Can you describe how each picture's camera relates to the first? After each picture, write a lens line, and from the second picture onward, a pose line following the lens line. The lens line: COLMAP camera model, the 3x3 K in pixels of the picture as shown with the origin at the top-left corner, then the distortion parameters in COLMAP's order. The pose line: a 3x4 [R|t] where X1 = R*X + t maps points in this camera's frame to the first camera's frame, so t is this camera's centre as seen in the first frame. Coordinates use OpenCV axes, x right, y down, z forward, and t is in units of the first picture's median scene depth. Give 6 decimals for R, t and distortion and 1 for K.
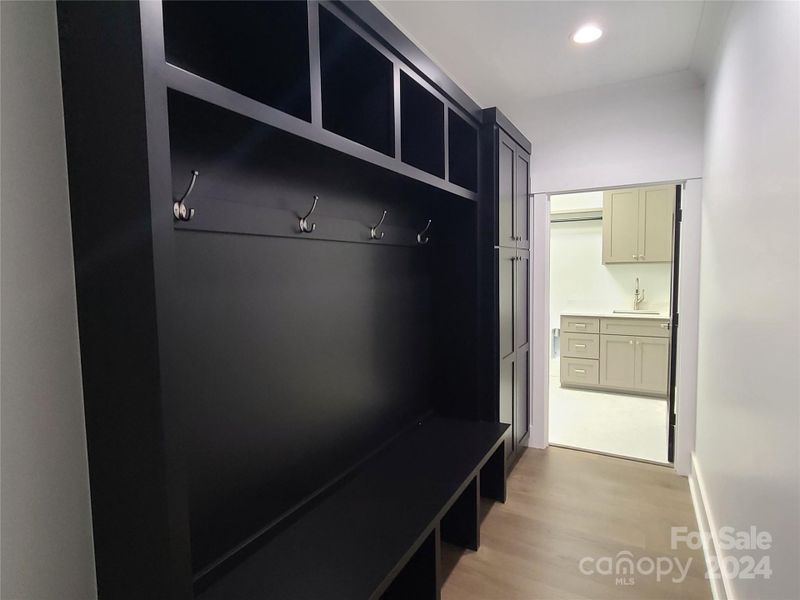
lens RADIAL K [[439.0, 0, 401.8], [0, 439.0, 298.2], [0, 0, 1]] dist [0.000896, -0.001646]
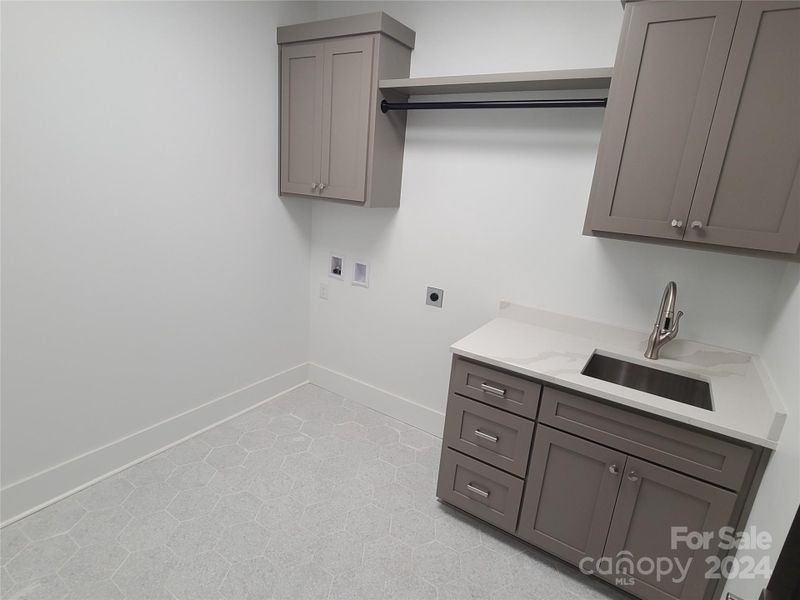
lens RADIAL K [[439.0, 0, 401.8], [0, 439.0, 298.2], [0, 0, 1]] dist [0.000896, -0.001646]
pose [[0.993078, 0.112208, -0.034709, 0.332657], [-0.103446, 0.975537, 0.193975, -0.081993], [0.055626, -0.189042, 0.980392, 0.635114]]
